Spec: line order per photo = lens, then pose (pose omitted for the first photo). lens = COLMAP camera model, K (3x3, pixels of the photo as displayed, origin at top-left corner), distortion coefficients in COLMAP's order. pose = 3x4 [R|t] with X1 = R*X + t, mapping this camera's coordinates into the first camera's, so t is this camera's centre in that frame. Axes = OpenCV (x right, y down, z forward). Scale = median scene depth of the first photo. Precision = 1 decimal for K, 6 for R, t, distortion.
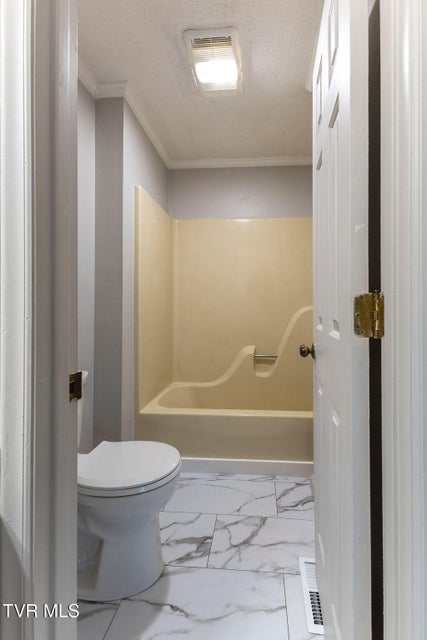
lens RADIAL K [[275.6, 0, 232.1], [0, 275.6, 306.5], [0, 0, 1]] dist [0.011938, -0.004448]
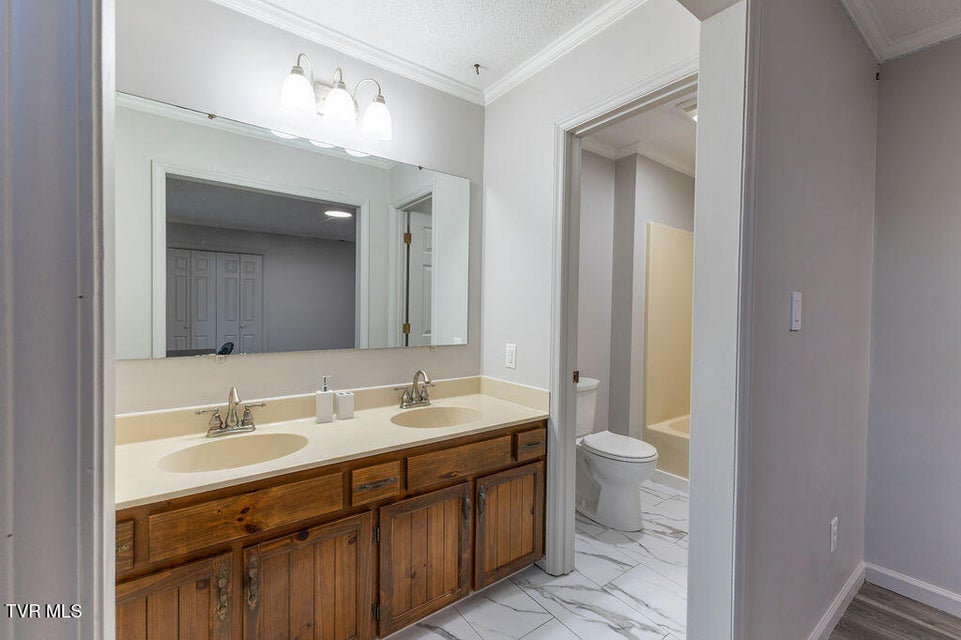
lens RADIAL K [[413.8, 0, 476.1], [0, 413.8, 323.1], [0, 0, 1]] dist [0.011938, -0.004448]
pose [[0.648799, 0.035176, -0.760146, 0.589231], [-0.010103, 0.999241, 0.037617, -0.111702], [0.760892, -0.016726, 0.648663, -0.739010]]
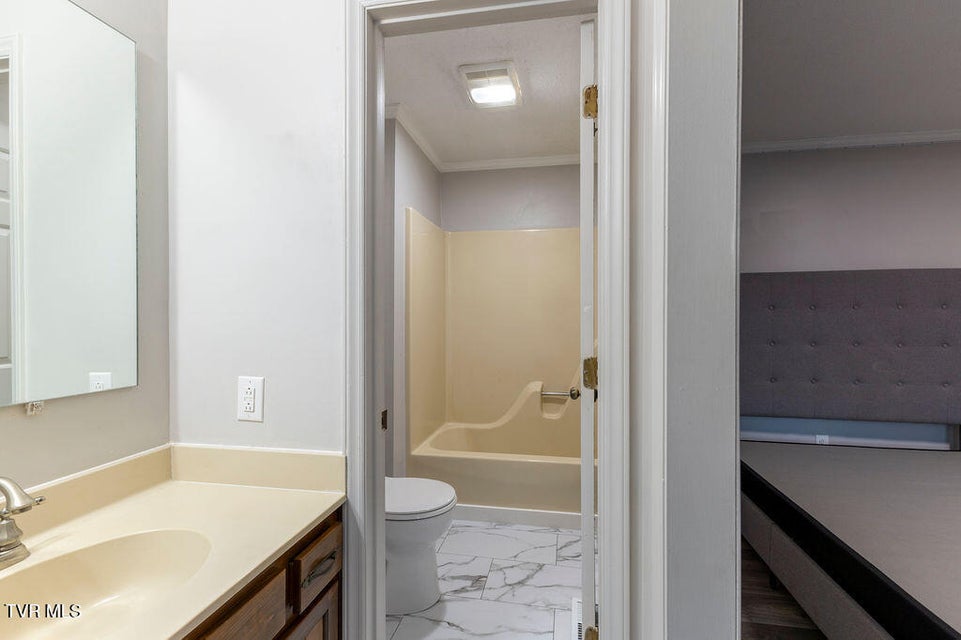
lens RADIAL K [[413.8, 0, 489.2], [0, 413.8, 318.8], [0, 0, 1]] dist [0.011938, -0.004448]
pose [[0.995387, 0.001750, -0.095927, 0.069562], [-0.000572, 0.999924, 0.012311, -0.103376], [0.095941, -0.012199, 0.995312, -0.427559]]
